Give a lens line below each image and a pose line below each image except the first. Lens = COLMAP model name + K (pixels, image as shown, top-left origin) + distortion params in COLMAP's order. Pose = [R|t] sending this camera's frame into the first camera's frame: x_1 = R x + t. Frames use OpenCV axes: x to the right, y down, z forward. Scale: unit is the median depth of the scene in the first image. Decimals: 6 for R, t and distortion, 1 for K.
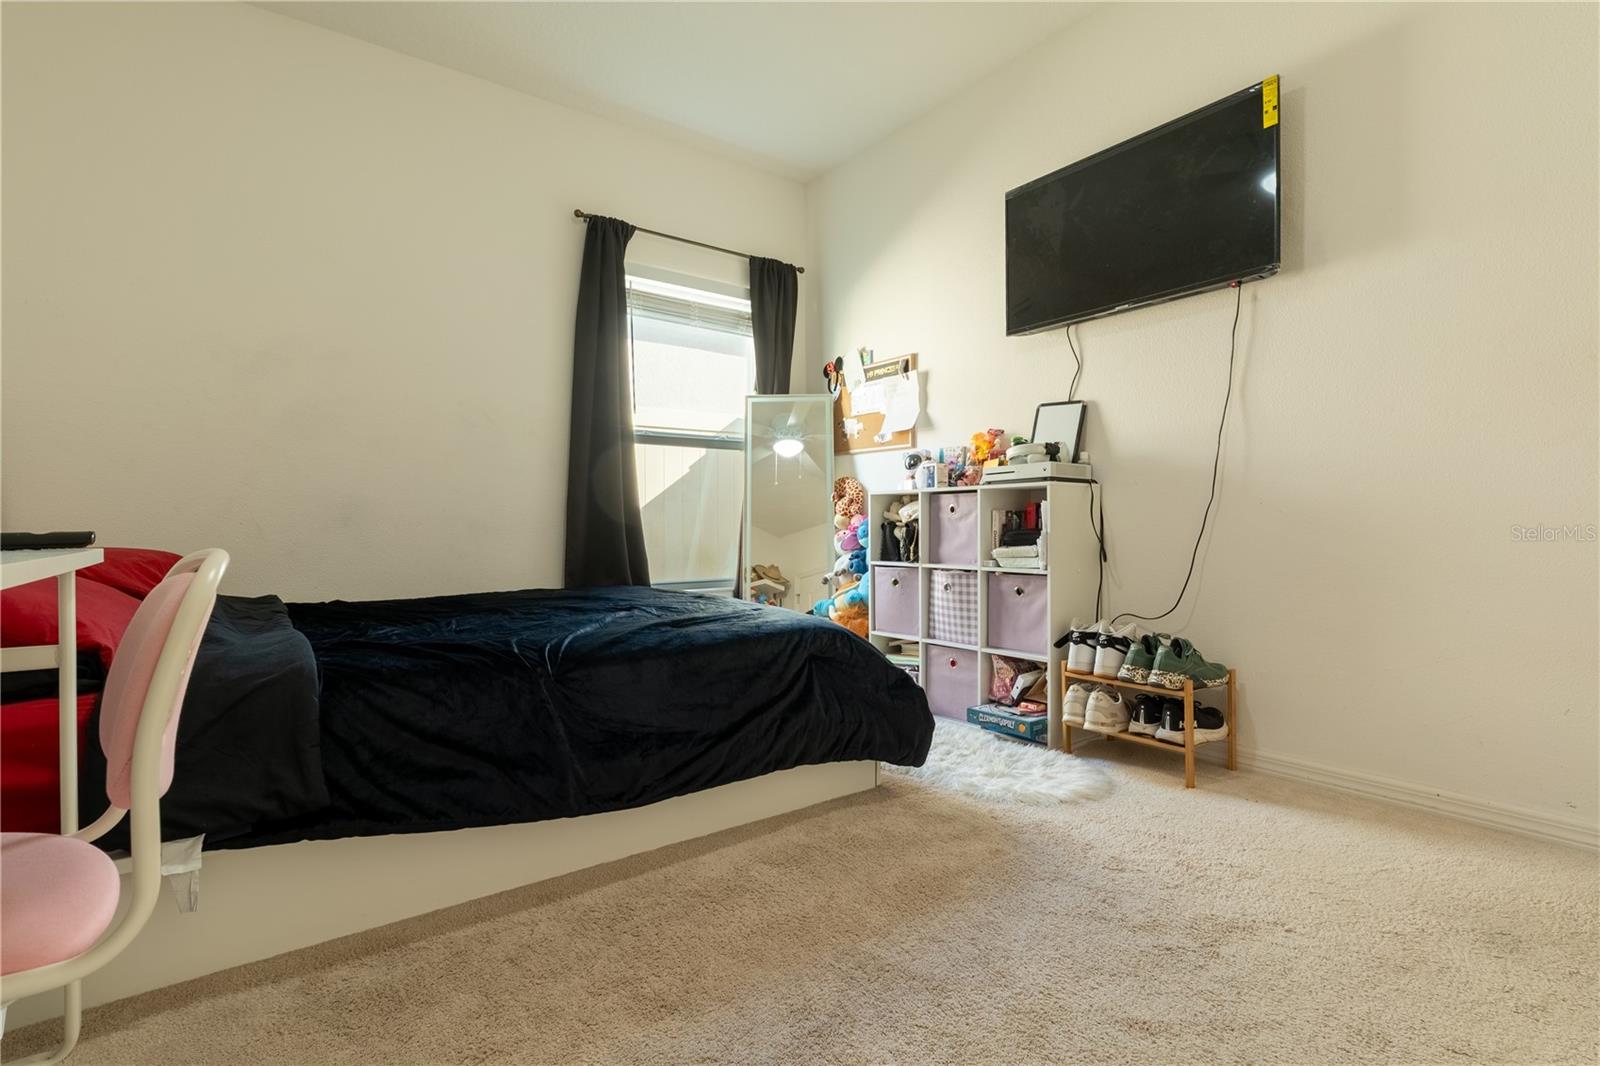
lens RADIAL K [[753.1, 0, 800.0], [0, 753.1, 533.0], [0, 0, 1]] dist [-0.001613, -0.000018]
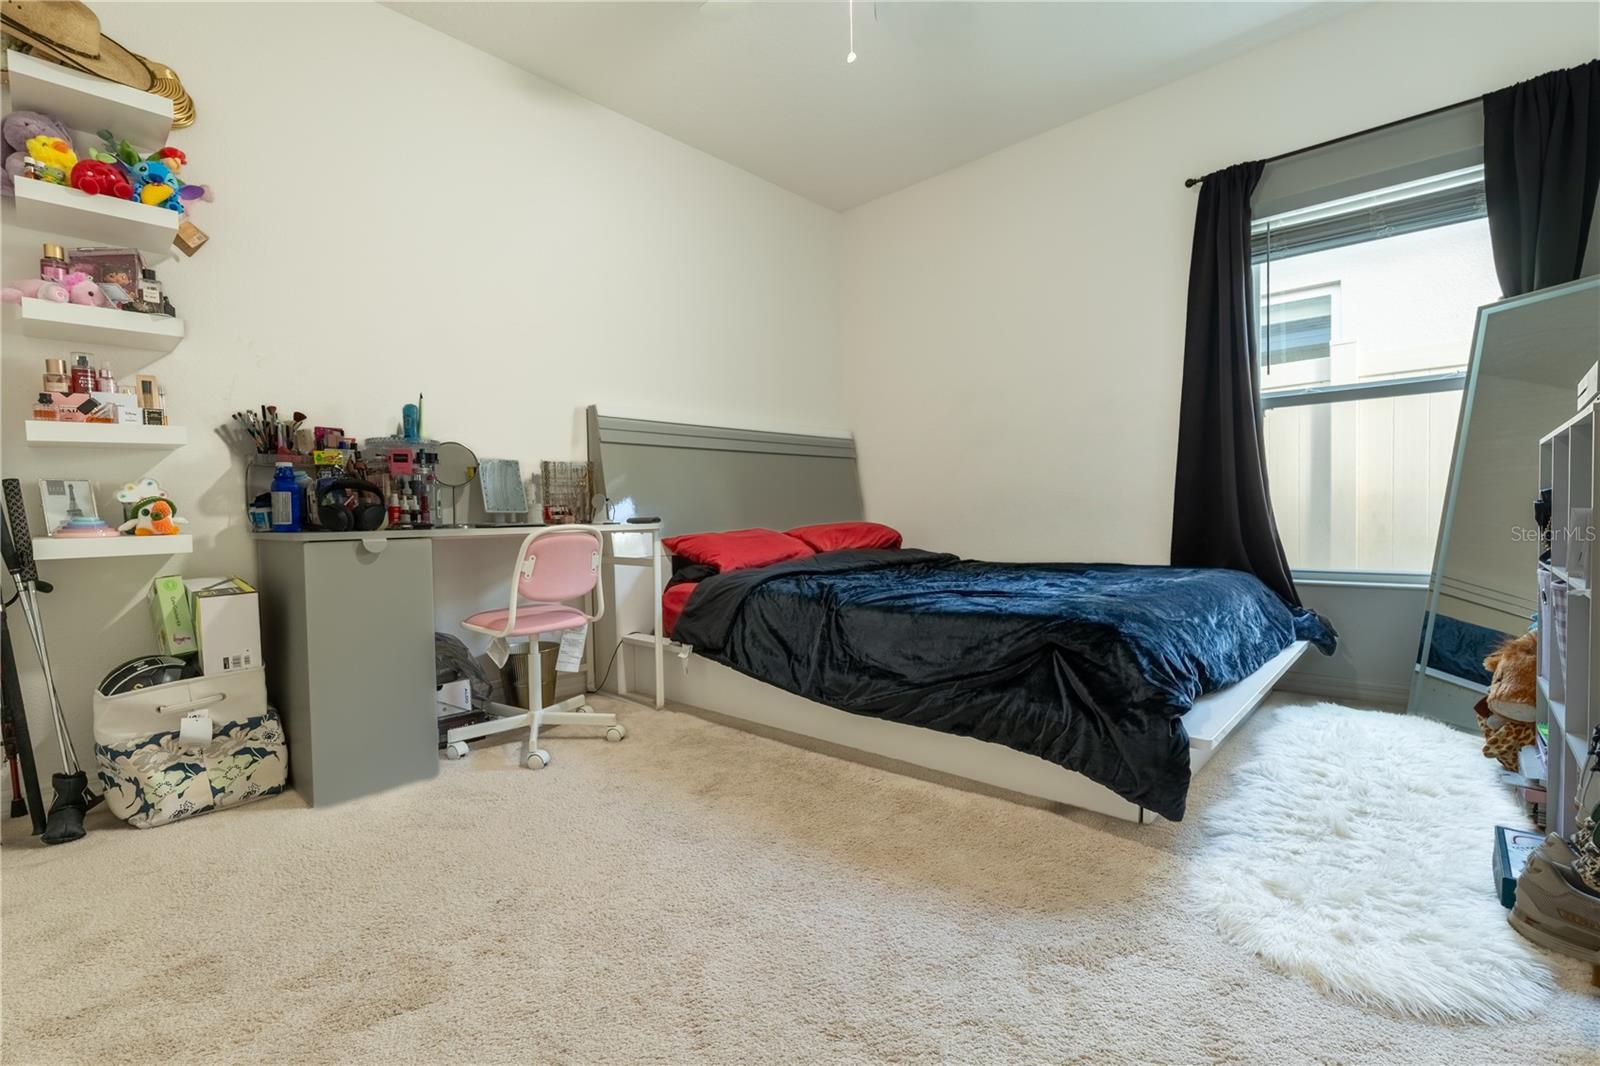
lens RADIAL K [[703.6, 0, 796.0], [0, 703.6, 530.8], [0, 0, 1]] dist [-0.002664, -0.000105]
pose [[0.197054, 0.020680, -0.980175, 0.506053], [0.006079, 0.999733, 0.022315, 0.000340], [0.980374, -0.010356, 0.196875, 0.322419]]
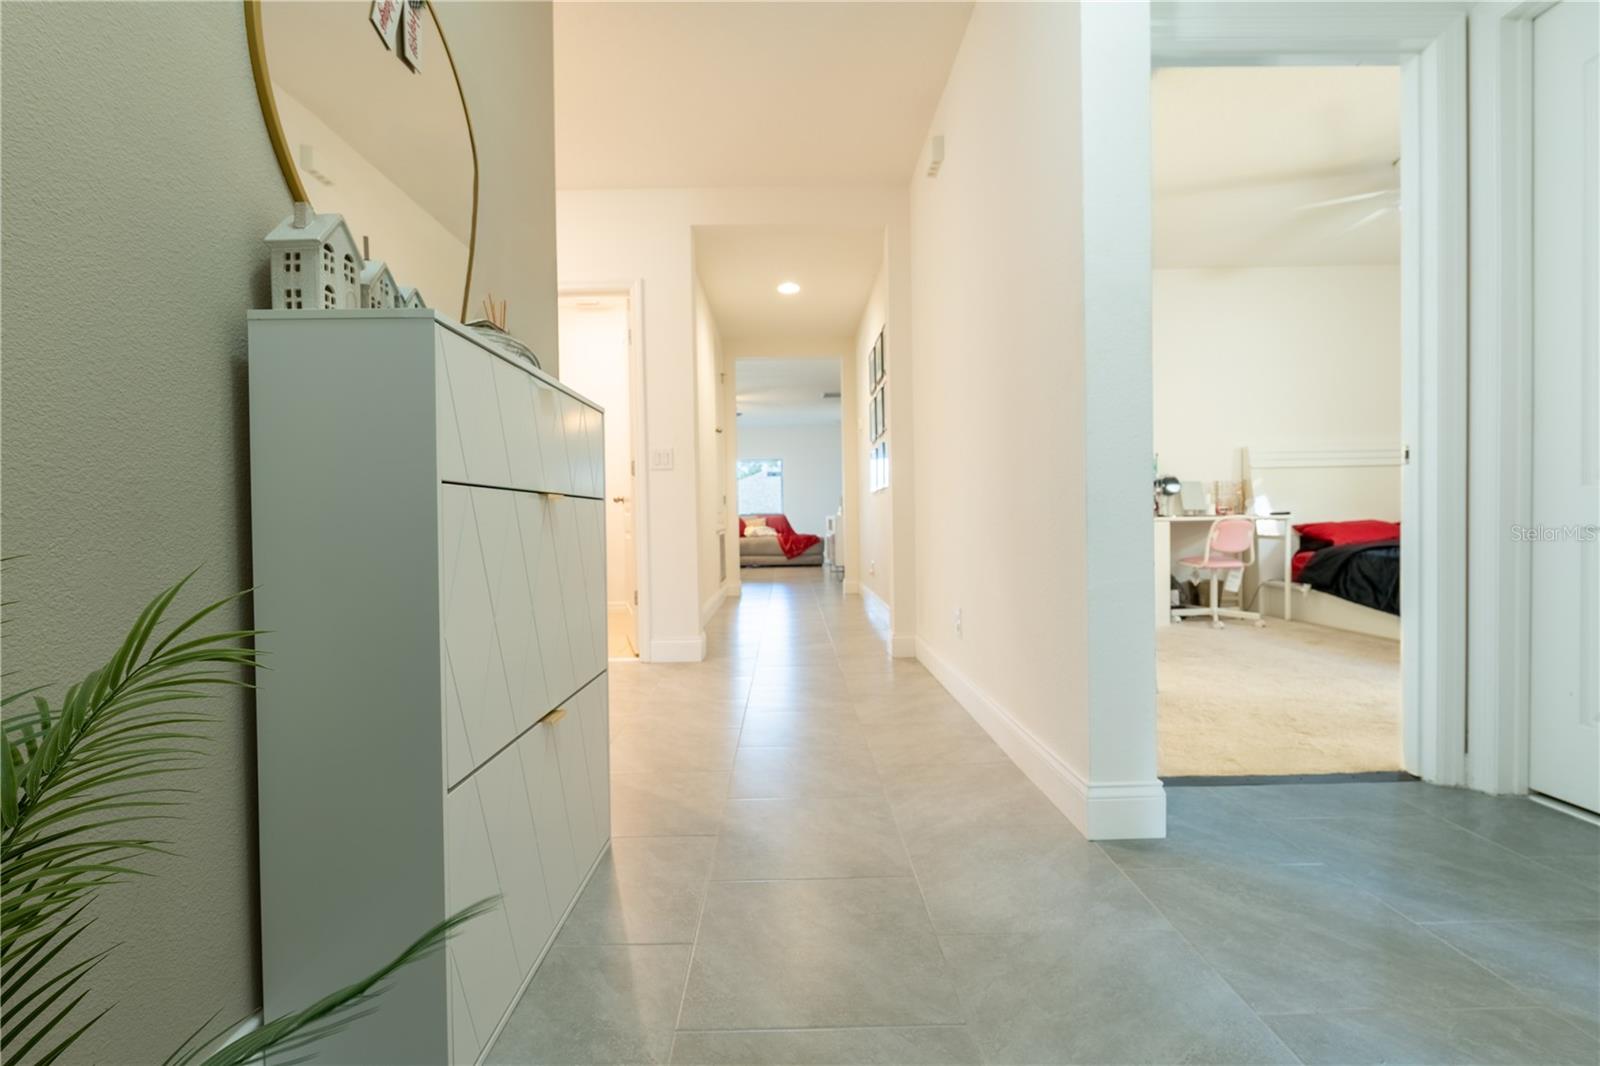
lens RADIAL K [[703.6, 0, 796.0], [0, 703.6, 530.8], [0, 0, 1]] dist [-0.002664, -0.000105]
pose [[-0.576744, 0.029554, -0.816390, 1.479698], [0.013751, 0.999555, 0.026471, -0.011485], [0.816809, 0.004041, -0.576893, 0.333754]]
